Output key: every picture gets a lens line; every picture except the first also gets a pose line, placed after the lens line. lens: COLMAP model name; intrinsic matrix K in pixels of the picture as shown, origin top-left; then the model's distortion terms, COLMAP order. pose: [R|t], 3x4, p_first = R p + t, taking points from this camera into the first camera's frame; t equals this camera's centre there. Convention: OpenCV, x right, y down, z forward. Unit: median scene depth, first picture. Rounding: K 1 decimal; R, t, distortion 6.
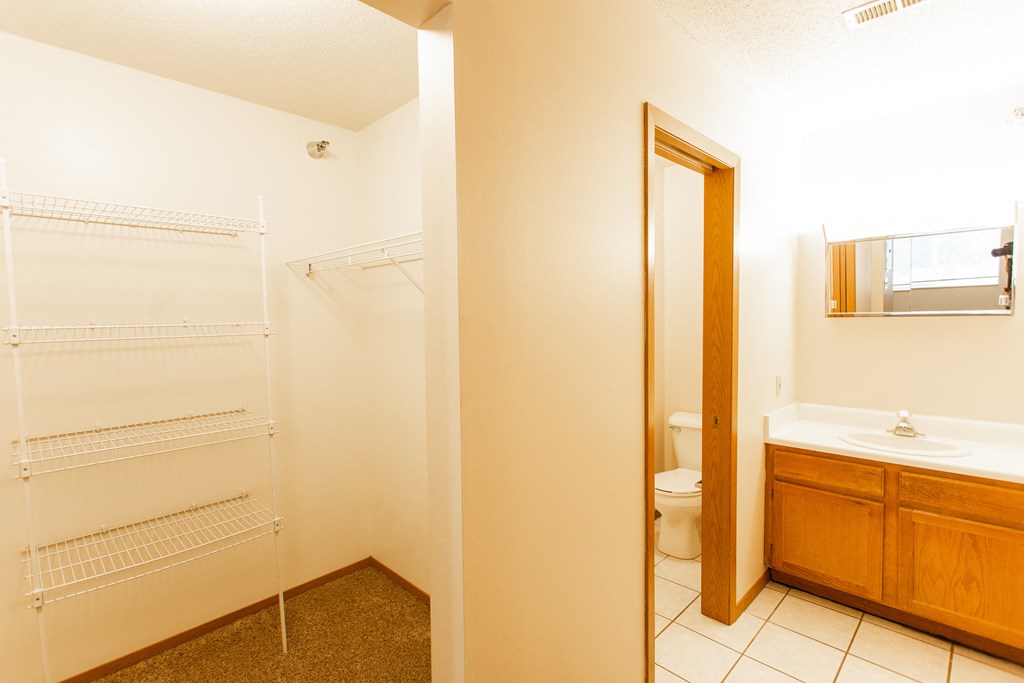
lens RADIAL K [[481.4, 0, 512.0], [0, 481.4, 341.5], [0, 0, 1]] dist [0.001568, 0.000533]
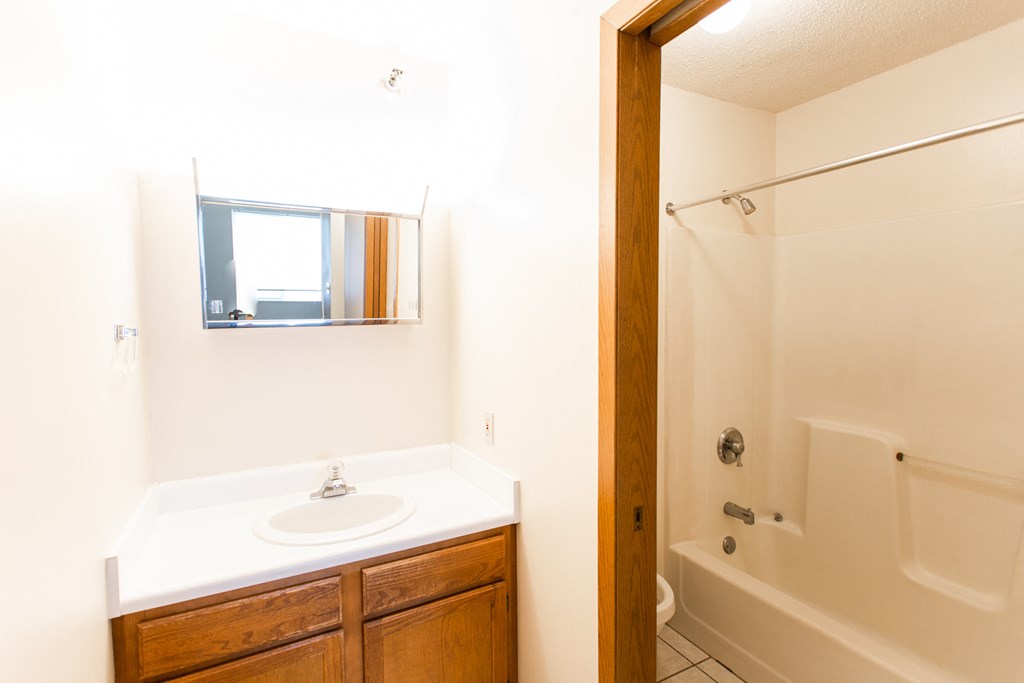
lens RADIAL K [[481.4, 0, 512.0], [0, 481.4, 341.5], [0, 0, 1]] dist [0.001568, 0.000533]
pose [[0.300842, -0.044444, 0.952638, 0.238110], [0.054636, 0.998076, 0.029310, -0.032289], [-0.952108, 0.043231, 0.302692, 0.528895]]
